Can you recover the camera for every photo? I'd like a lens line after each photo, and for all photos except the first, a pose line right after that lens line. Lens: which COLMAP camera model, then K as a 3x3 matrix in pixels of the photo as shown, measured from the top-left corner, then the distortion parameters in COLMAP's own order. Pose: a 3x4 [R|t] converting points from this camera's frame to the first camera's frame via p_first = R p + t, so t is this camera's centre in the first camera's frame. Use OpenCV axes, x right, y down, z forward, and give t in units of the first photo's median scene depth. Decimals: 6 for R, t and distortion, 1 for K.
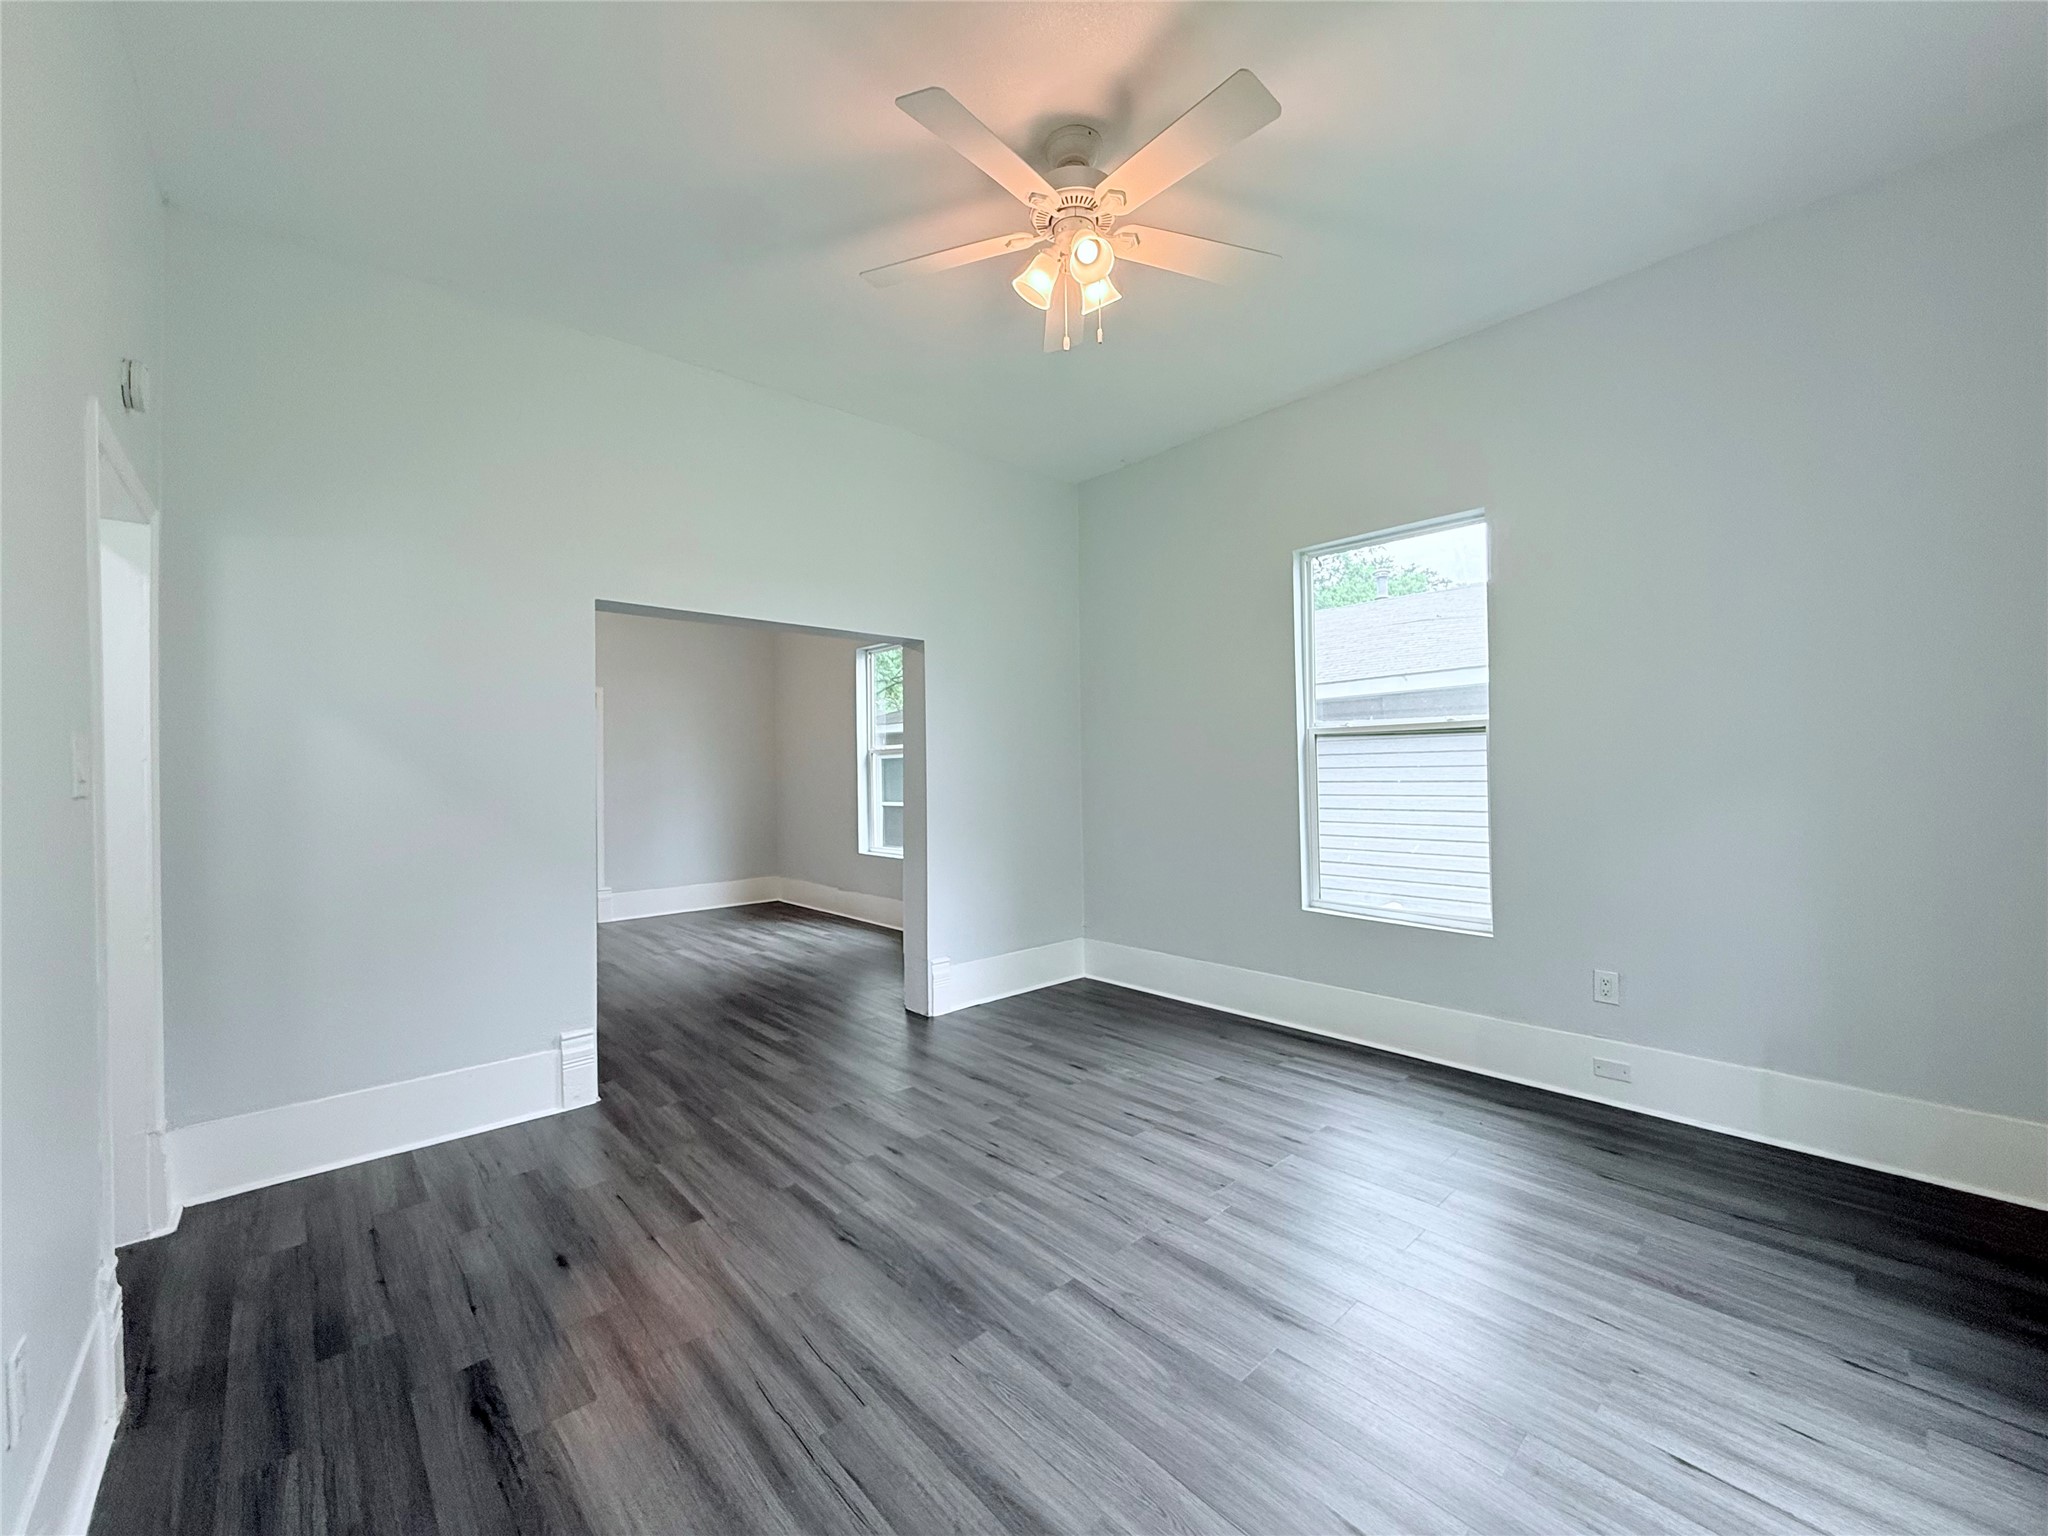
lens RADIAL K [[820.0, 0, 1024.0], [0, 820.0, 768.0], [0, 0, 1]] dist [-0.000536, 0.000239]
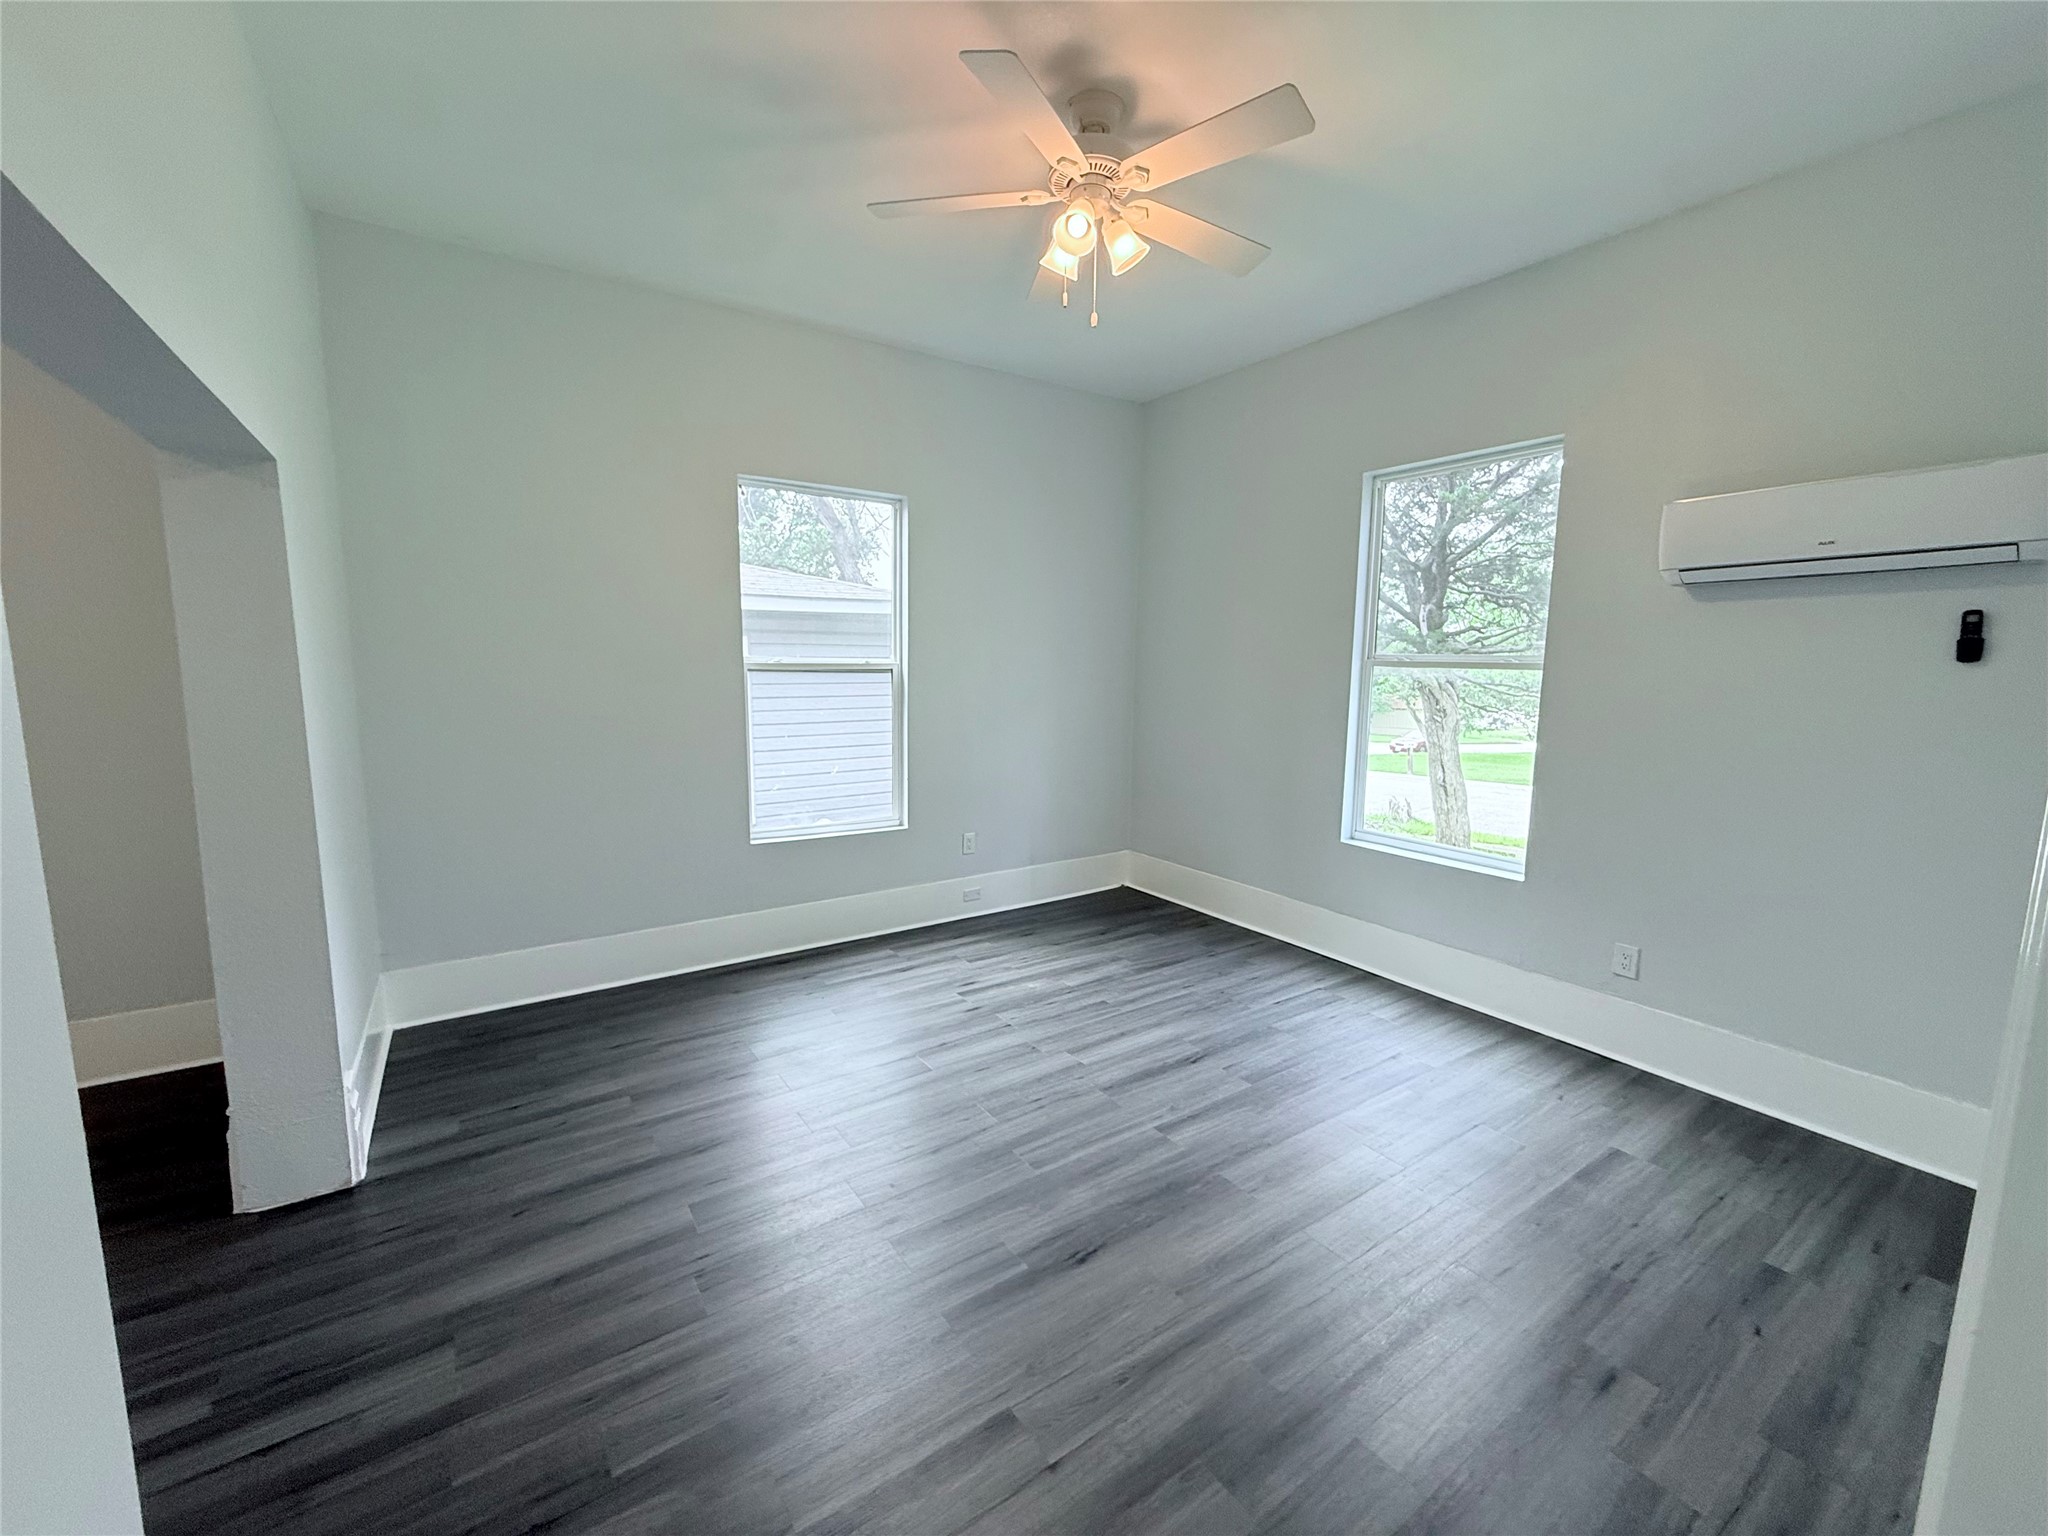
lens RADIAL K [[814.5, 0, 1024.0], [0, 814.5, 768.0], [0, 0, 1]] dist [-0.001594, -0.000218]
pose [[0.140450, -0.111161, 0.983828, -0.971348], [-0.011006, 0.993441, 0.113819, -0.061886], [-0.990027, -0.026814, 0.138306, 0.879424]]
